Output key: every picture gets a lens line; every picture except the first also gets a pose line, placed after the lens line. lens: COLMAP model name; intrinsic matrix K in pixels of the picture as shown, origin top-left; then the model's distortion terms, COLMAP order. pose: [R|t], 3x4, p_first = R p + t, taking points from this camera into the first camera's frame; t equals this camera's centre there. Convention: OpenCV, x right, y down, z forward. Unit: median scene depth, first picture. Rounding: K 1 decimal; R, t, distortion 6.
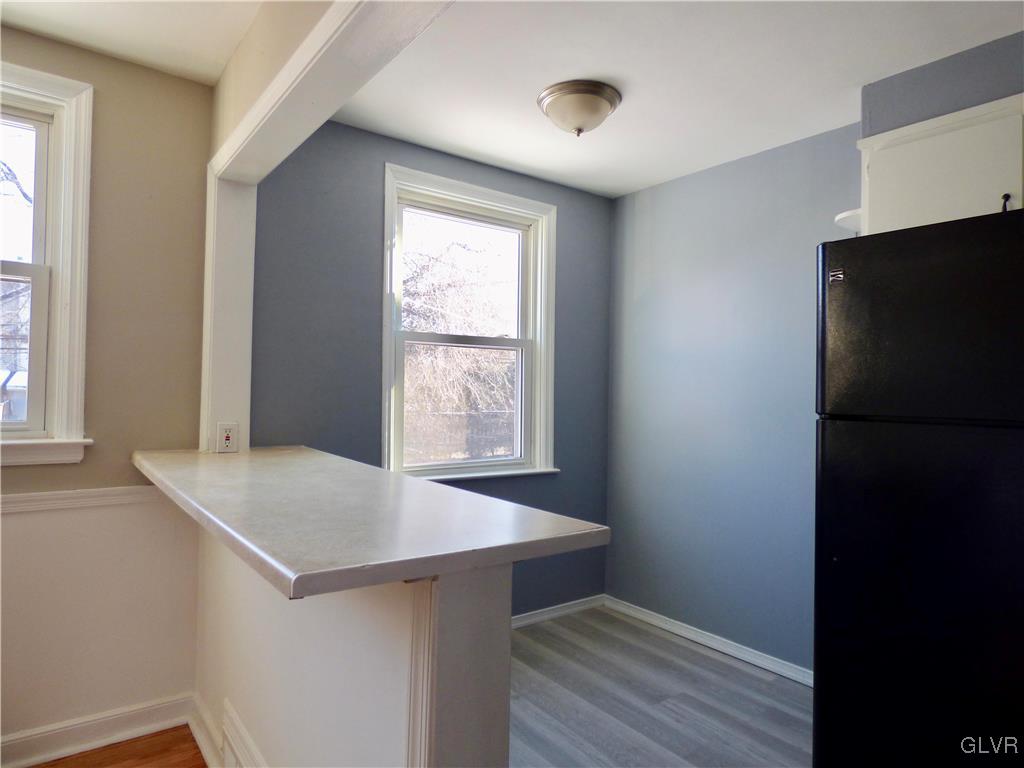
lens RADIAL K [[628.2, 0, 509.3], [0, 628.2, 376.8], [0, 0, 1]] dist [-0.010092, -0.004517]
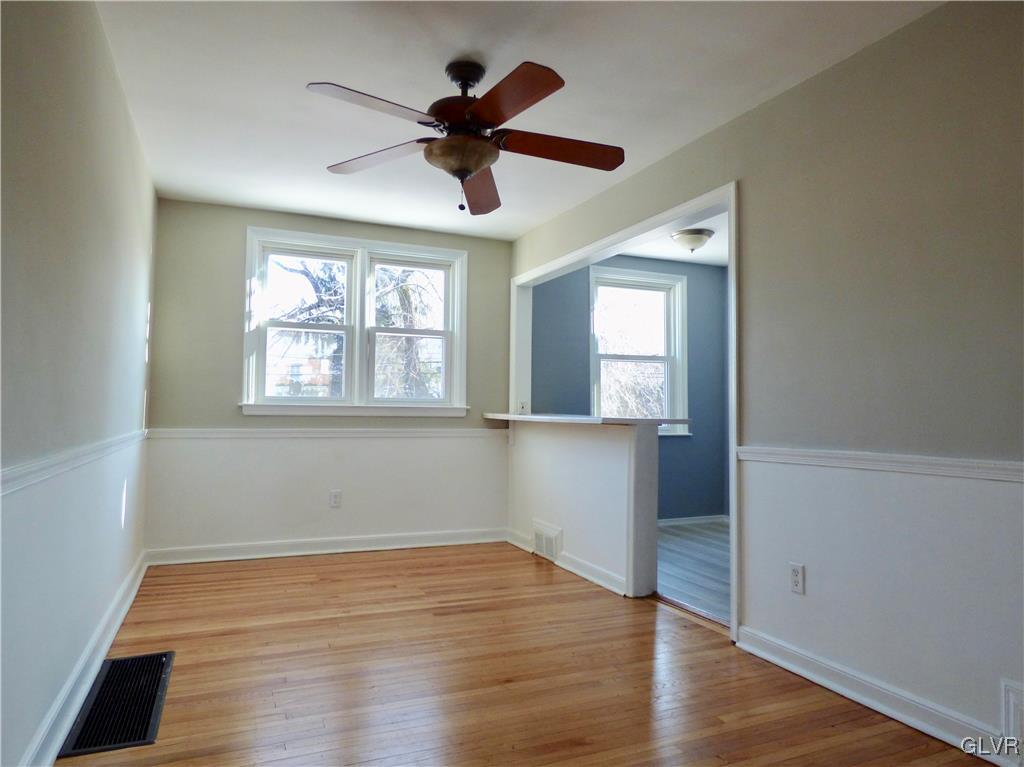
lens RADIAL K [[628.2, 0, 507.2], [0, 628.2, 377.0], [0, 0, 1]] dist [-0.010092, -0.004517]
pose [[0.969624, -0.021452, -0.243658, 0.013888], [0.014428, 0.999428, -0.030577, 0.043547], [0.244175, 0.026133, 0.969379, -0.777962]]
